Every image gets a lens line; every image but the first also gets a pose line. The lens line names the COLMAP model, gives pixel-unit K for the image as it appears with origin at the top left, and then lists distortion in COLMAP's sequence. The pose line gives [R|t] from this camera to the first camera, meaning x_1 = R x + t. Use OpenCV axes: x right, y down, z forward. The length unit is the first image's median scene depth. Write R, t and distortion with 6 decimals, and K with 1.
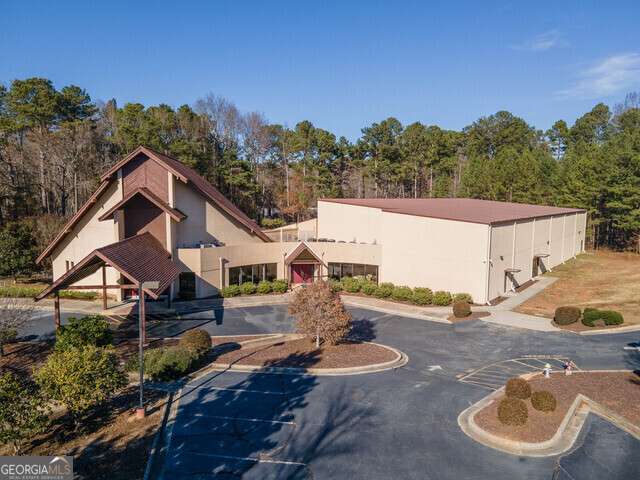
lens RADIAL K [[471.7, 0, 324.6], [0, 471.7, 240.5], [0, 0, 1]] dist [0.077808, -0.056735]
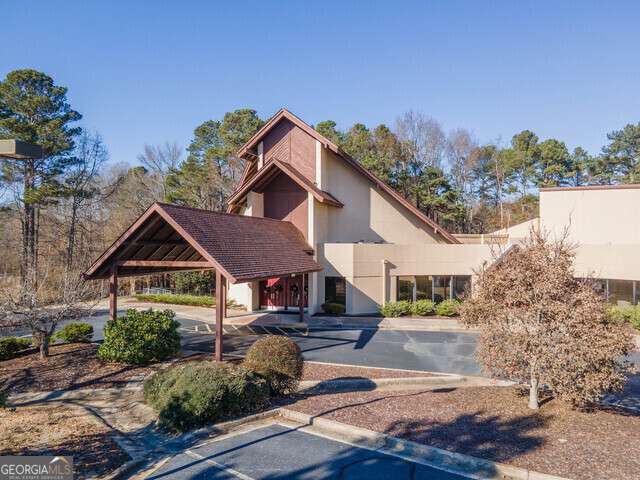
lens RADIAL K [[466.6, 0, 323.5], [0, 466.6, 242.2], [0, 0, 1]] dist [0.042839, 0.001135]
pose [[0.898822, -0.011632, -0.438159, 0.001563], [-0.037118, 0.994037, -0.102531, 0.088791], [0.436739, 0.108421, 0.893031, 0.367248]]
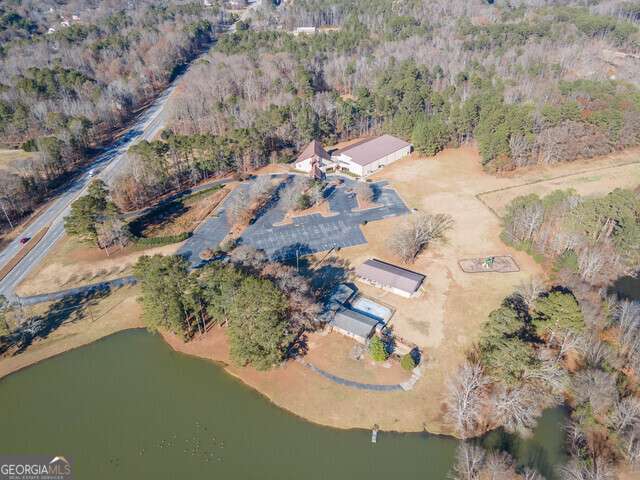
lens RADIAL K [[466.6, 0, 323.5], [0, 466.6, 242.2], [0, 0, 1]] dist [0.042839, 0.001135]
pose [[0.990907, 0.055652, -0.122496, 0.665779], [0.006666, 0.889019, 0.457821, -2.169502], [0.134380, -0.454475, 0.880565, -5.607825]]
